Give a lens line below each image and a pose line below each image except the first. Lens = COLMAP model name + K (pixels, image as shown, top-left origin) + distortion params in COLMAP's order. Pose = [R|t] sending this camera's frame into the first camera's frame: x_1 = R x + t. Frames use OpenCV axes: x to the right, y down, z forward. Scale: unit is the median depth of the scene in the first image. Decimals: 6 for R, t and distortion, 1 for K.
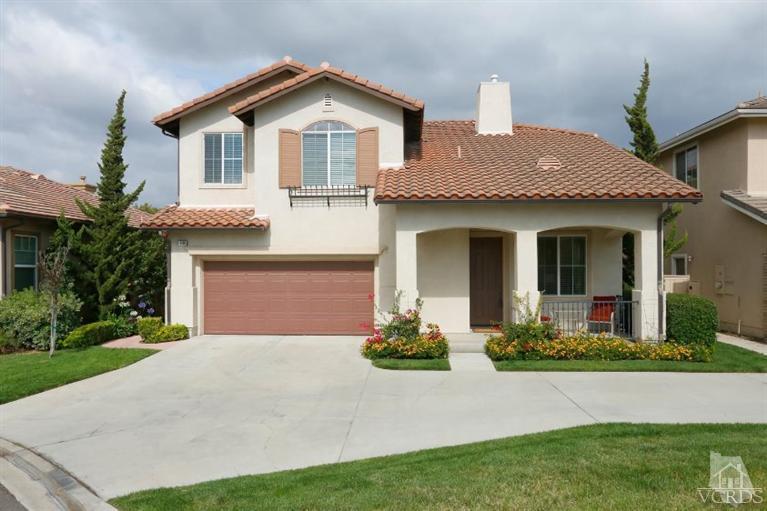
lens RADIAL K [[507.2, 0, 383.5], [0, 507.2, 255.5], [0, 0, 1]] dist [-0.001787, 0.001113]
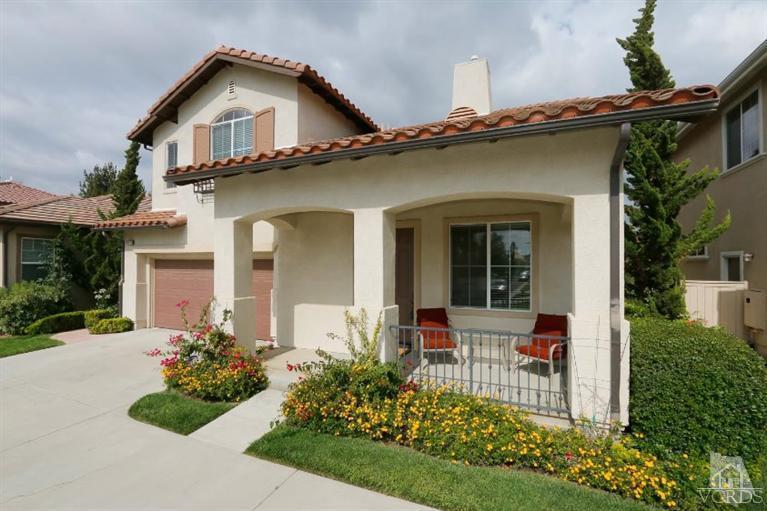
lens RADIAL K [[338.6, 0, 383.5], [0, 338.6, 255.5], [0, 0, 1]] dist [-0.010733, -0.000216]
pose [[0.943127, -0.002657, -0.332423, 0.357893], [-0.000387, 0.999959, -0.009090, 0.009761], [0.332434, 0.008701, 0.943086, 0.505892]]
